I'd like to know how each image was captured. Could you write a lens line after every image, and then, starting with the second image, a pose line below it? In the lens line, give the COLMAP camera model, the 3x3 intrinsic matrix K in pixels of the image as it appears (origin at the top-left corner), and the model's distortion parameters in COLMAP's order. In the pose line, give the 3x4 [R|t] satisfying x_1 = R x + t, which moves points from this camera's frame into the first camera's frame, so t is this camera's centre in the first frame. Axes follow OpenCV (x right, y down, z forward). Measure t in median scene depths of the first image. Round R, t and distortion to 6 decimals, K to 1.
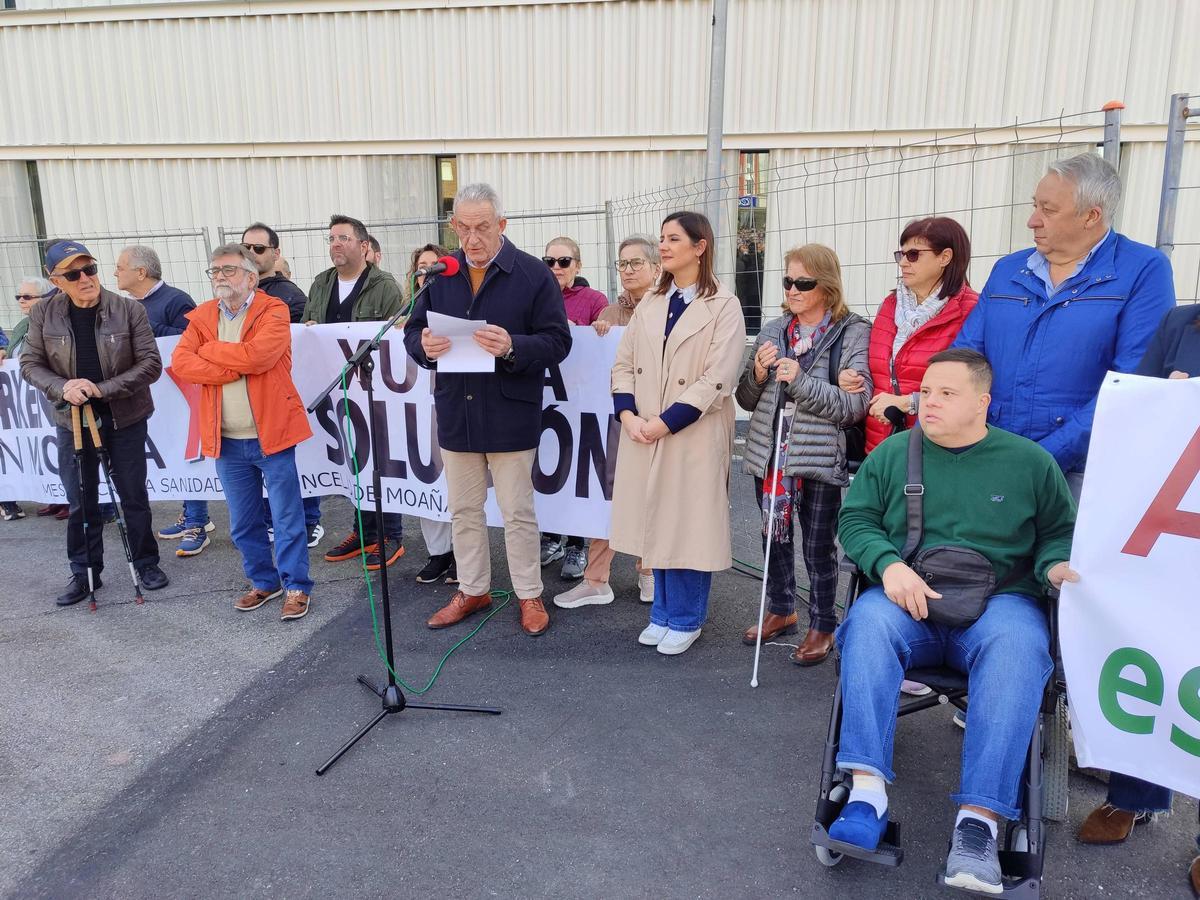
lens RADIAL K [[862.9, 0, 606.6], [0, 862.9, 446.6], [0, 0, 1]] dist [0.020581, -0.007591]
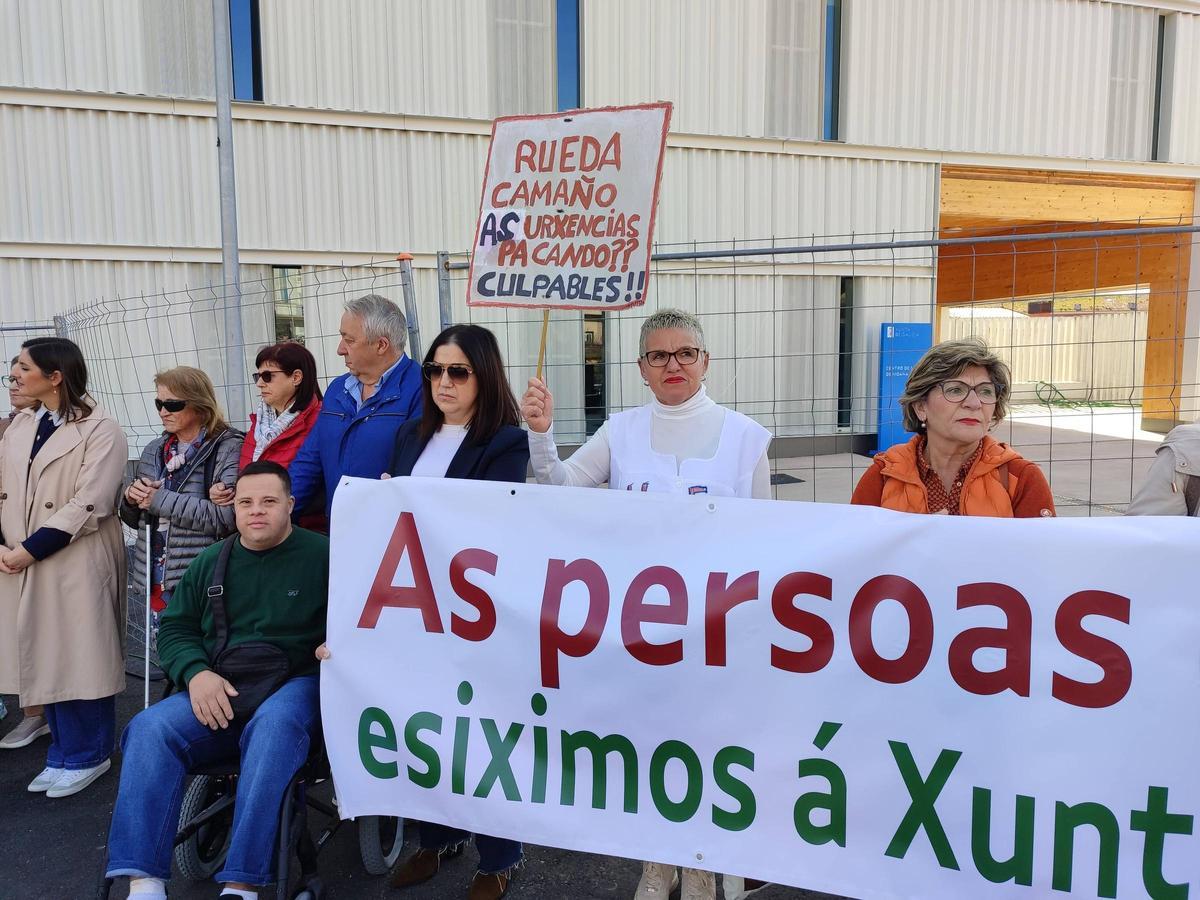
lens RADIAL K [[862.9, 0, 606.6], [0, 862.9, 446.6], [0, 0, 1]] dist [0.020581, -0.007591]
pose [[0.910162, -0.049941, 0.411231, 0.272956], [0.098403, 0.990357, -0.097522, 0.017159], [-0.402395, 0.129227, 0.906299, -0.155177]]
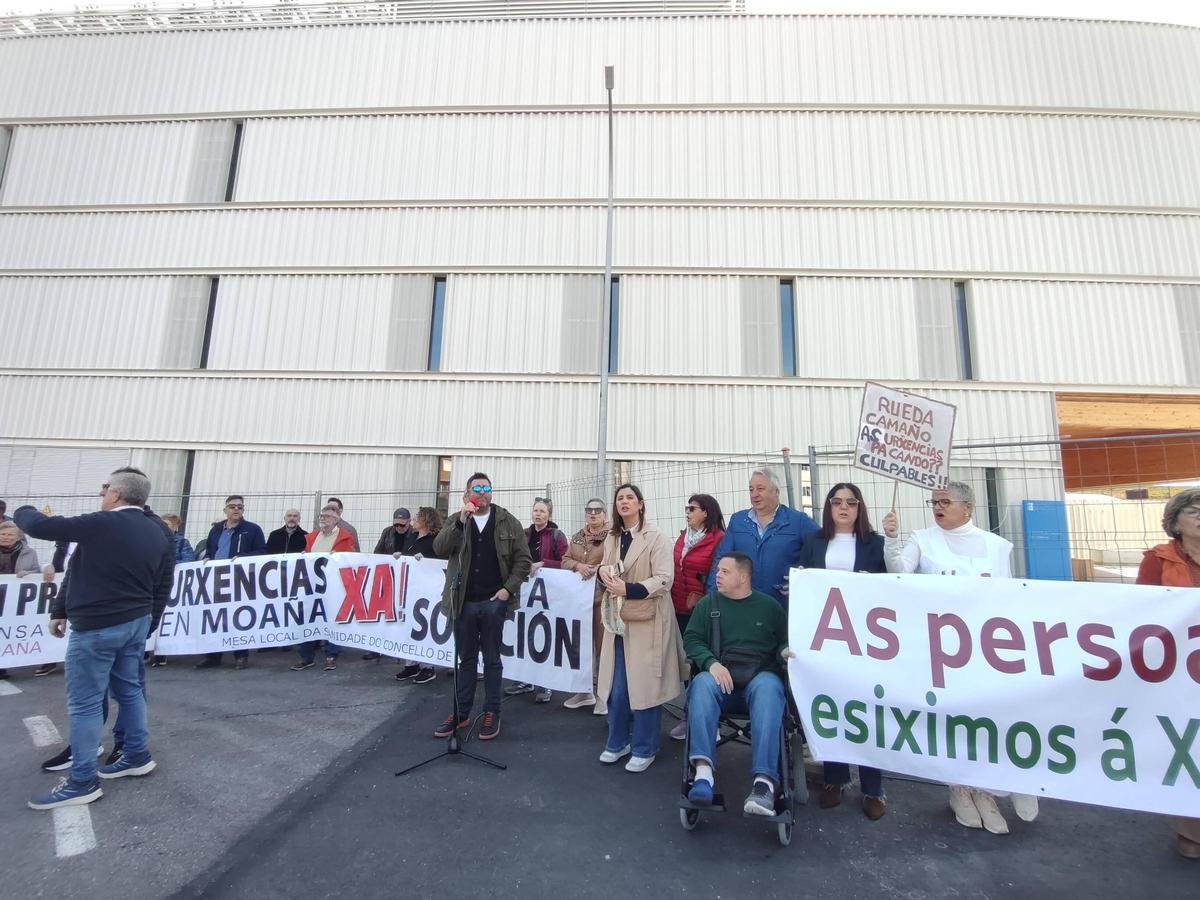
lens RADIAL K [[562.6, 0, 591.3], [0, 562.6, 430.3], [0, 0, 1]] dist [-0.023774, -0.000346]
pose [[0.992441, 0.043943, 0.114586, -0.085258], [0.001584, 0.929033, -0.369993, 0.091927], [-0.122713, 0.367378, 0.921941, -0.263486]]
